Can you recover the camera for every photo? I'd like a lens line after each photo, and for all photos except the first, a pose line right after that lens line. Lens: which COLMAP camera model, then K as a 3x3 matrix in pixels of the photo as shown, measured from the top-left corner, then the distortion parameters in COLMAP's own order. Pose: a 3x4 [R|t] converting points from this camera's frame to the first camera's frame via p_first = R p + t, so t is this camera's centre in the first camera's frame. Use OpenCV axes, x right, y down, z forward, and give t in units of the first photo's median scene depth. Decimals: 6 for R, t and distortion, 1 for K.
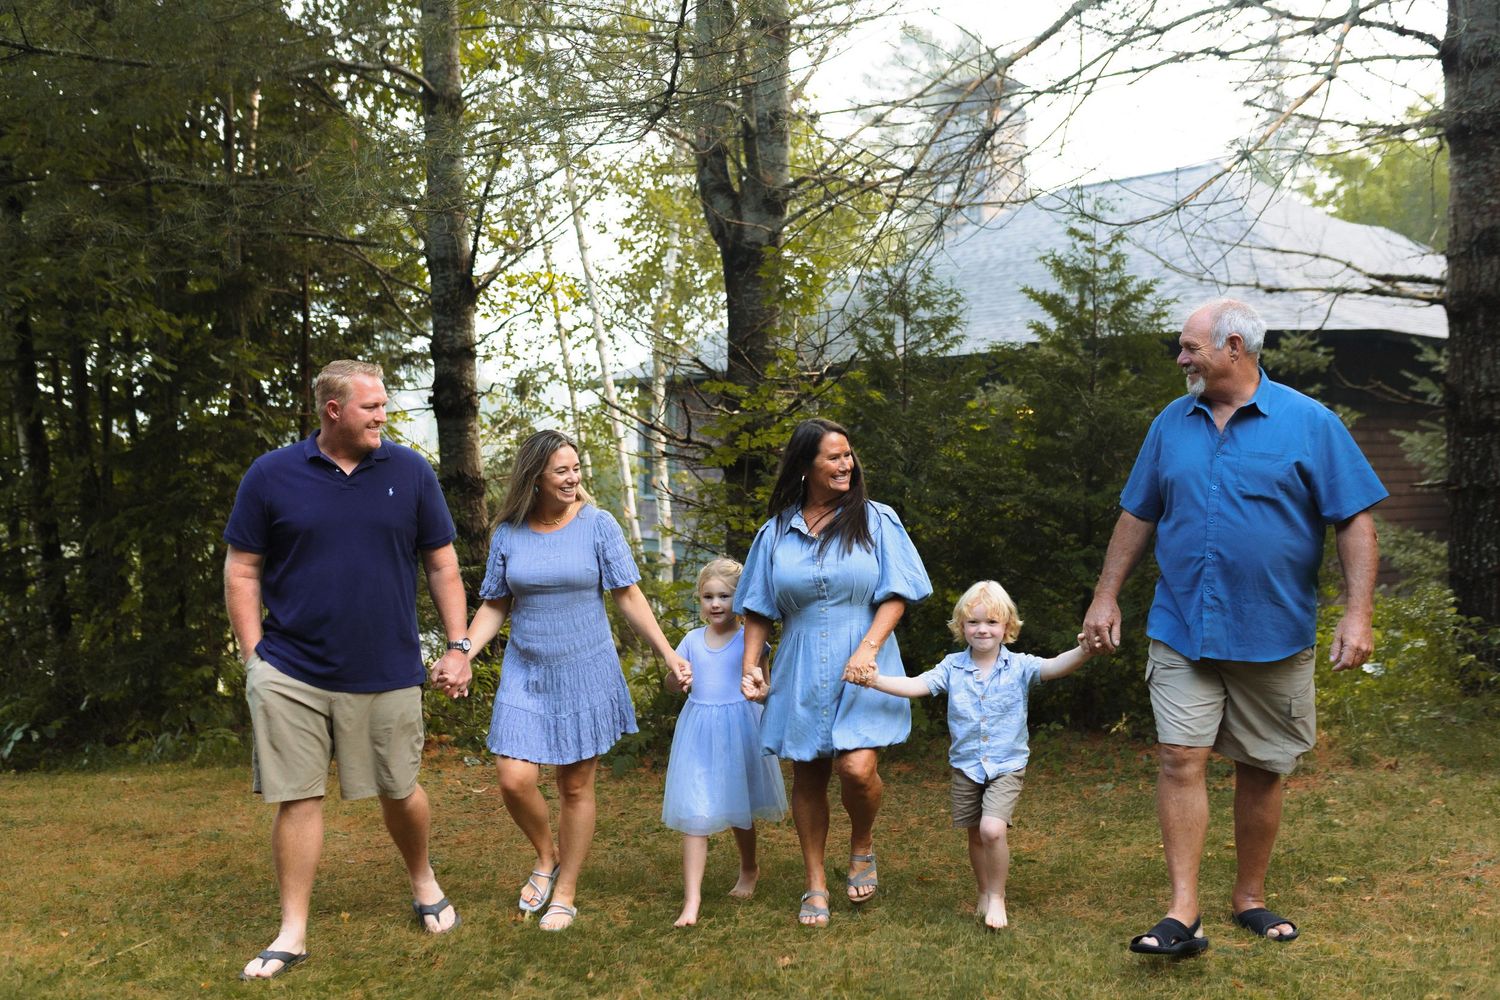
lens RADIAL K [[1451.6, 0, 750.0], [0, 1451.6, 500.0], [0, 0, 1]] dist [0.011186, 0.003968]
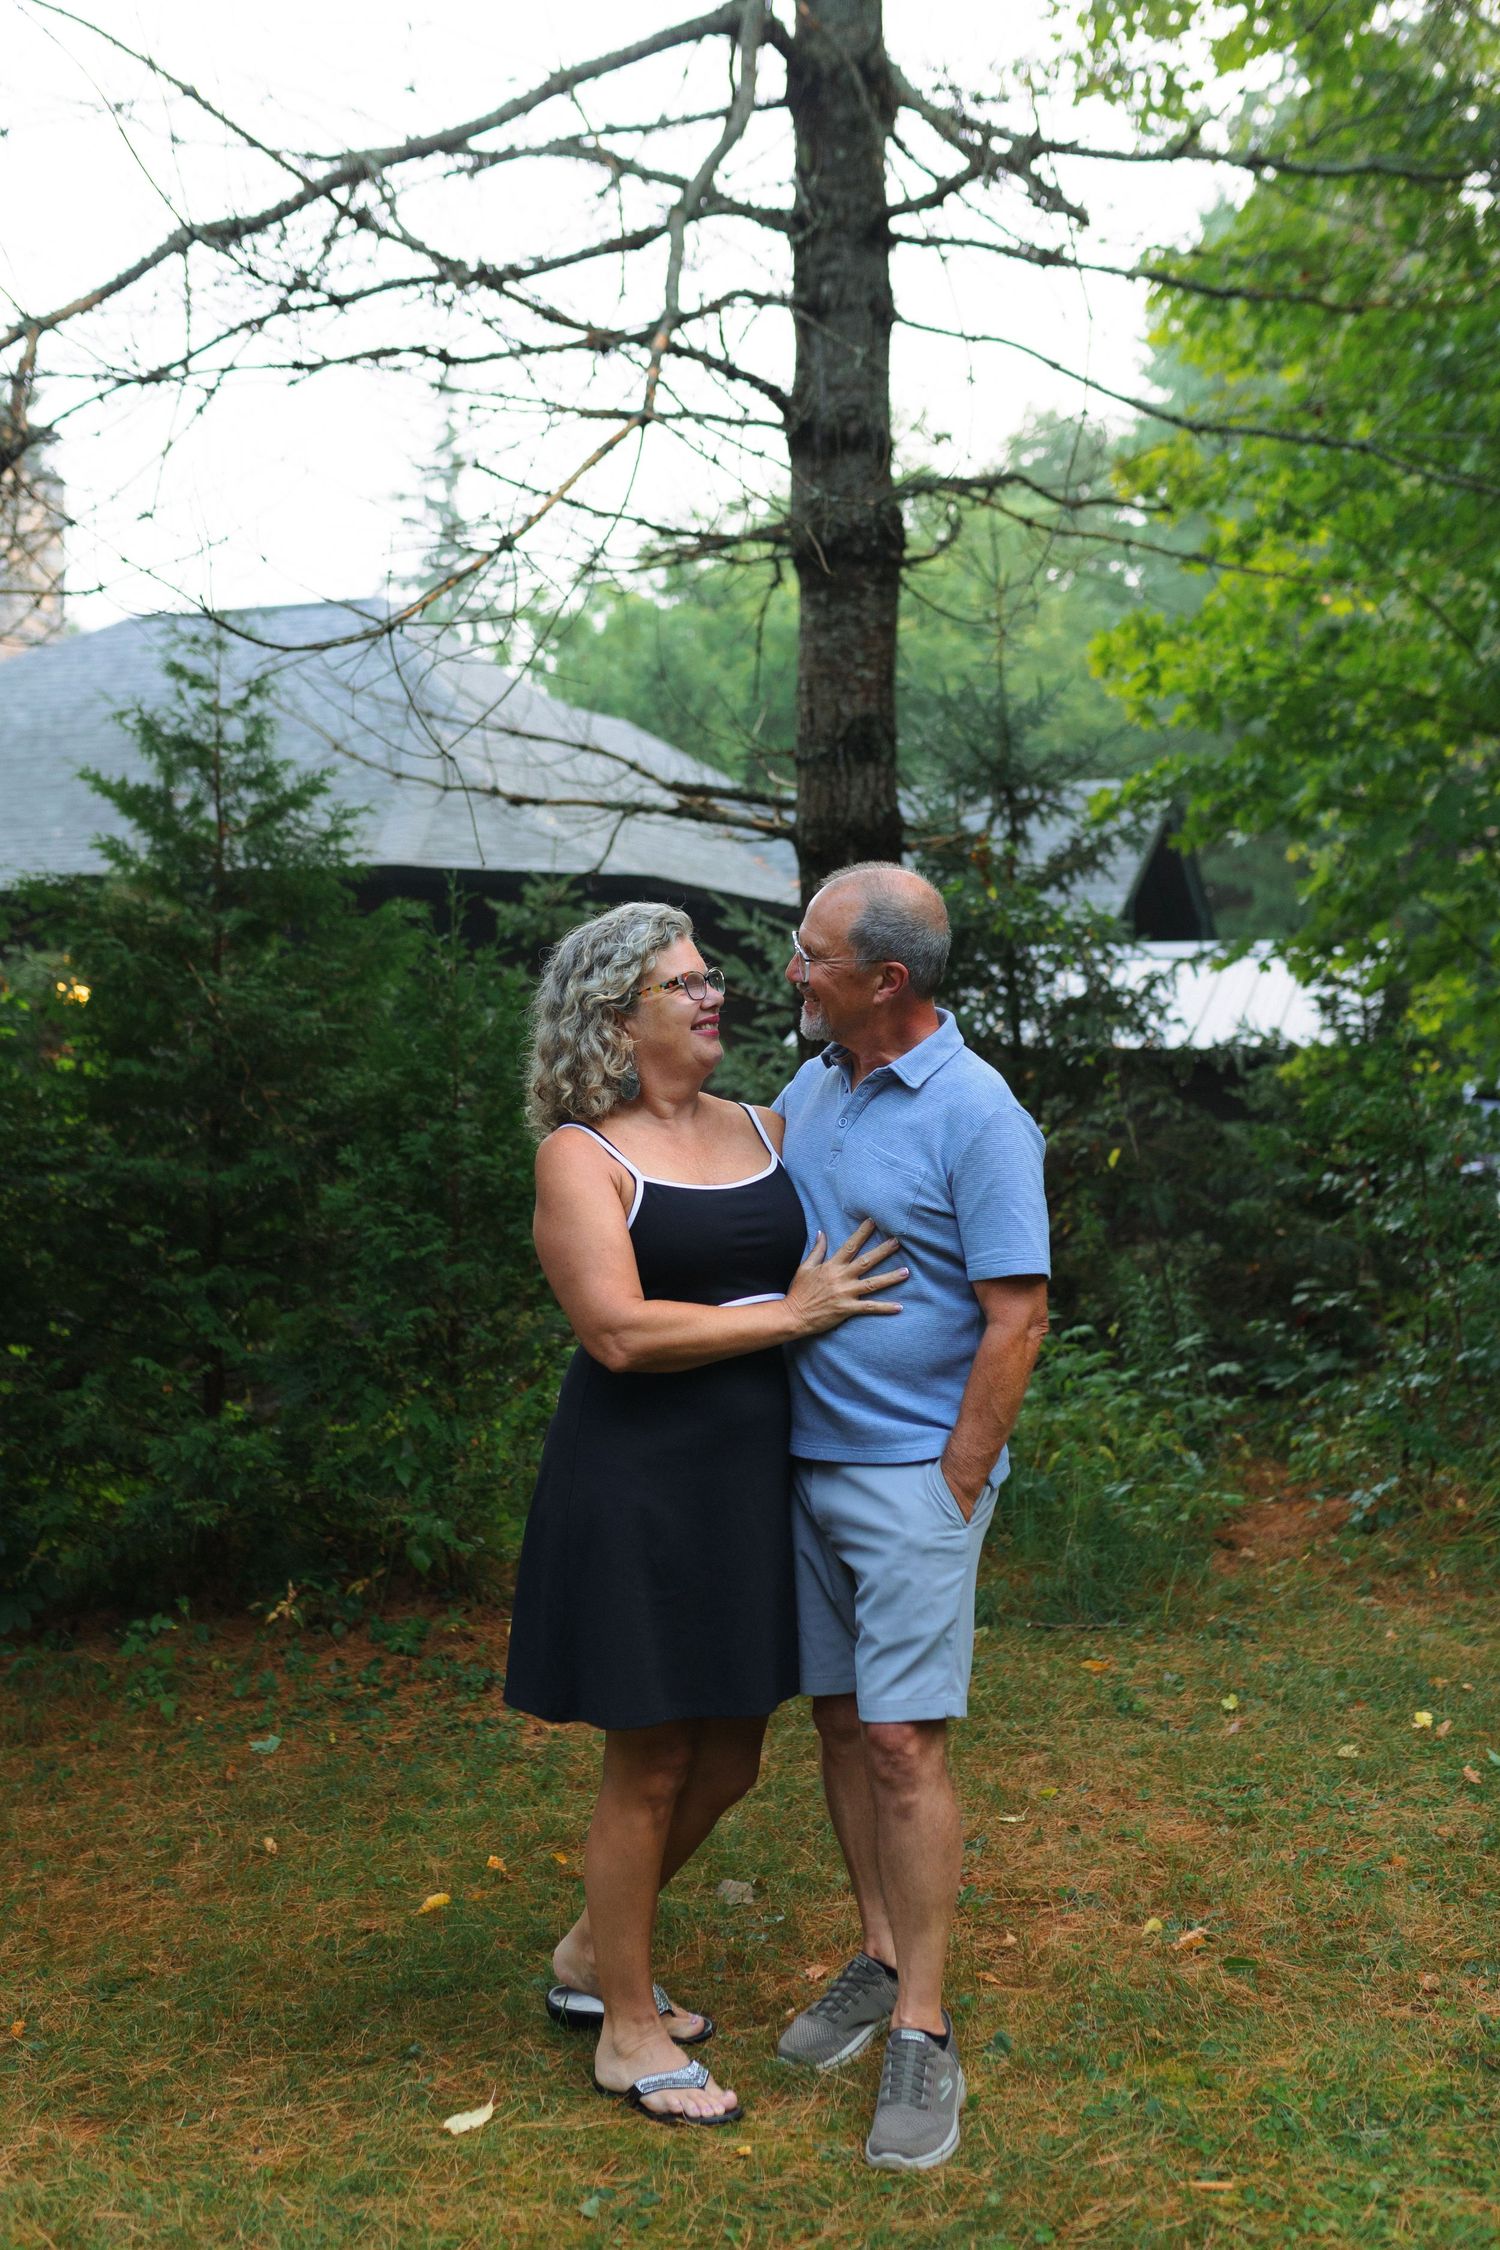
lens RADIAL K [[2276.5, 0, 750.0], [0, 2276.5, 1125.0], [0, 0, 1]] dist [0.016442, 0.031537]
pose [[0.887332, -0.014100, 0.460915, 0.022890], [0.014201, 0.999894, 0.003249, -0.018720], [-0.460912, 0.003663, 0.887439, 0.168699]]
